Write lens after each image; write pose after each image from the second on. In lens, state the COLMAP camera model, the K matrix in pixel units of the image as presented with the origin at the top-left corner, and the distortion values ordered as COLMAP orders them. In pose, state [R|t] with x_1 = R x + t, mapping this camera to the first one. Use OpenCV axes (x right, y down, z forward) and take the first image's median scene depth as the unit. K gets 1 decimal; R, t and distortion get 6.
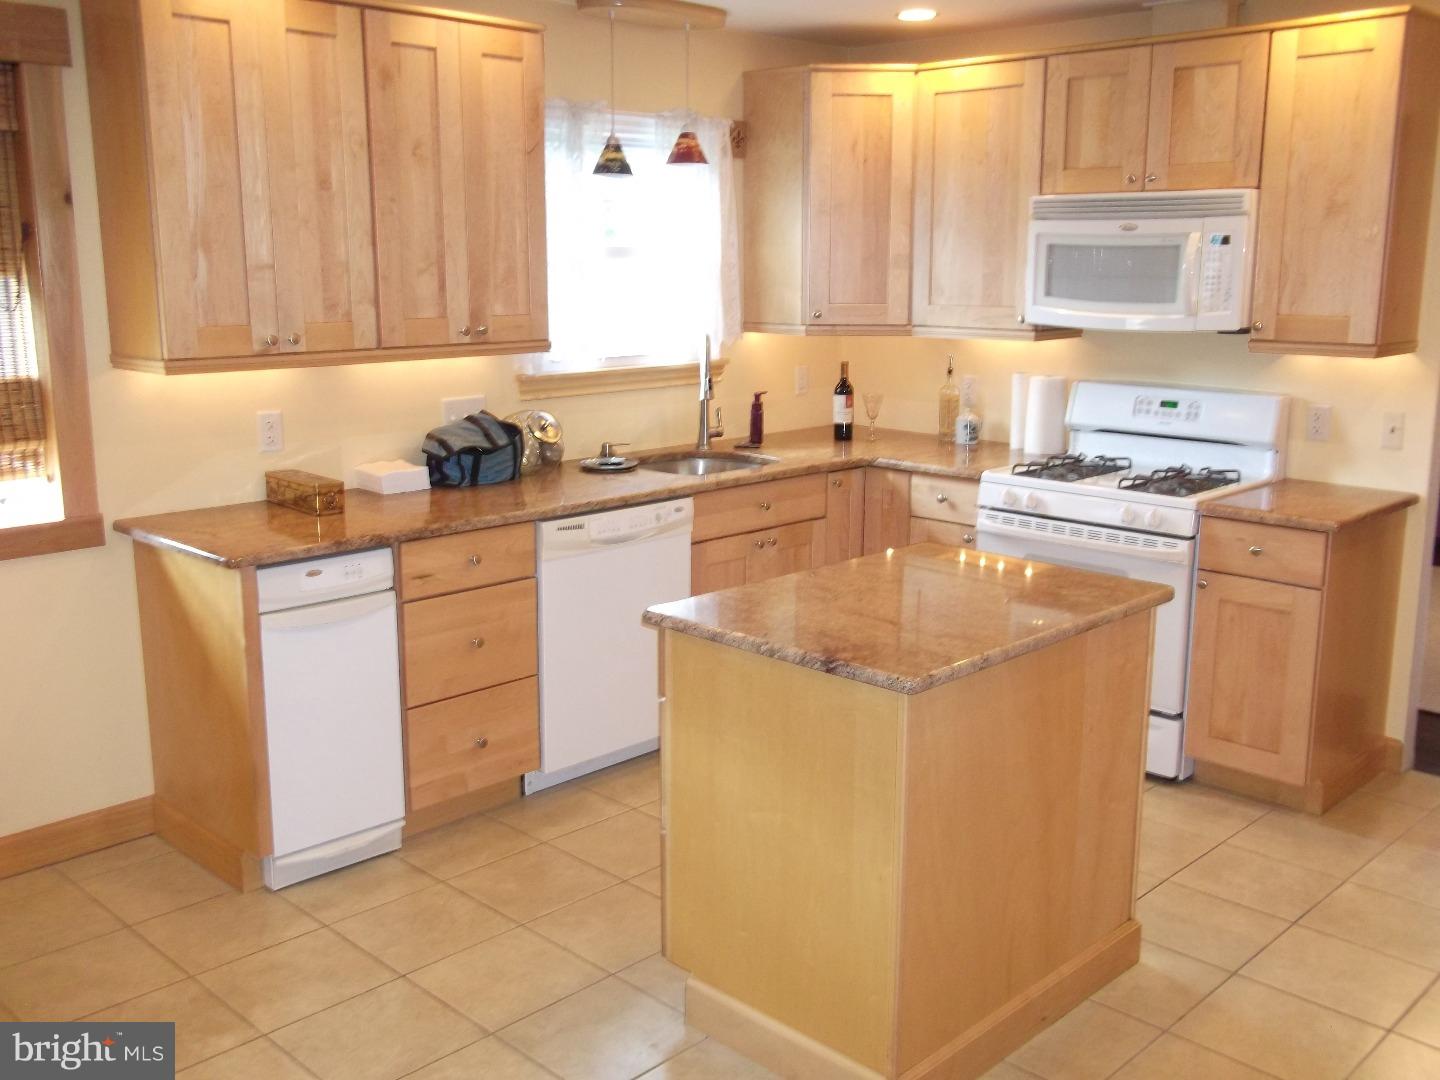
lens RADIAL K [[1378.4, 0, 718.9], [0, 1378.4, 537.2], [0, 0, 1]] dist [0.013248, 0.000000]
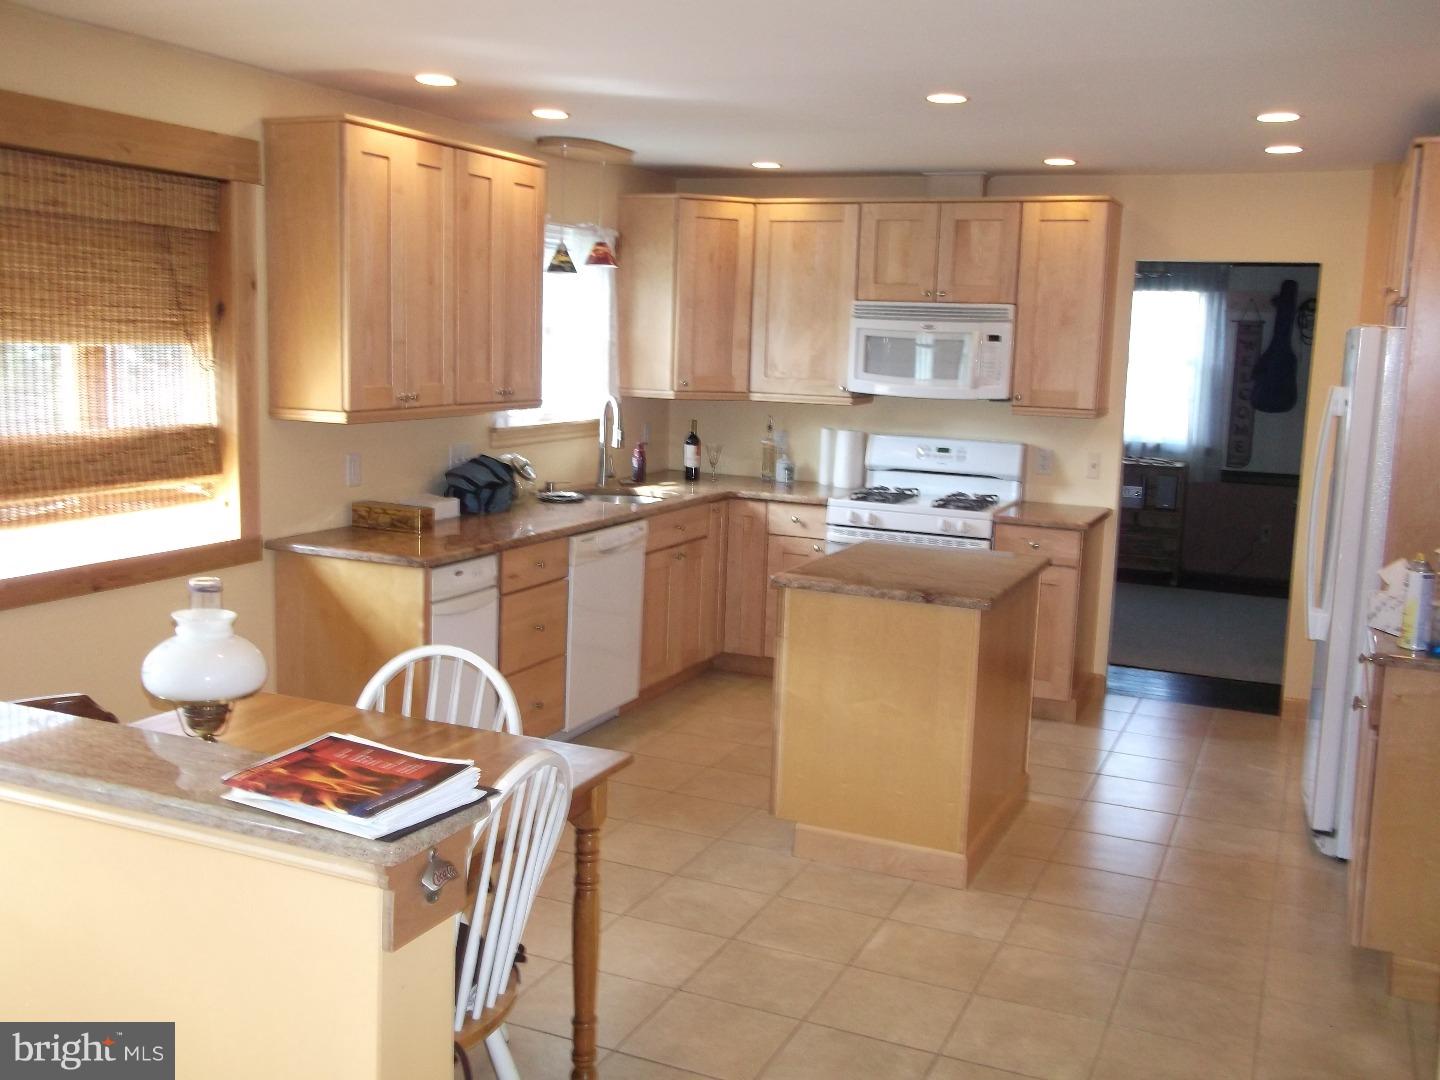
lens RADIAL K [[1378.4, 0, 721.5], [0, 1378.4, 539.2], [0, 0, 1]] dist [0.013248, 0.000000]
pose [[0.936609, -0.023367, 0.349597, -0.400596], [0.039143, 0.998506, -0.038129, 0.041755], [-0.348184, 0.049396, 0.936124, -0.251217]]
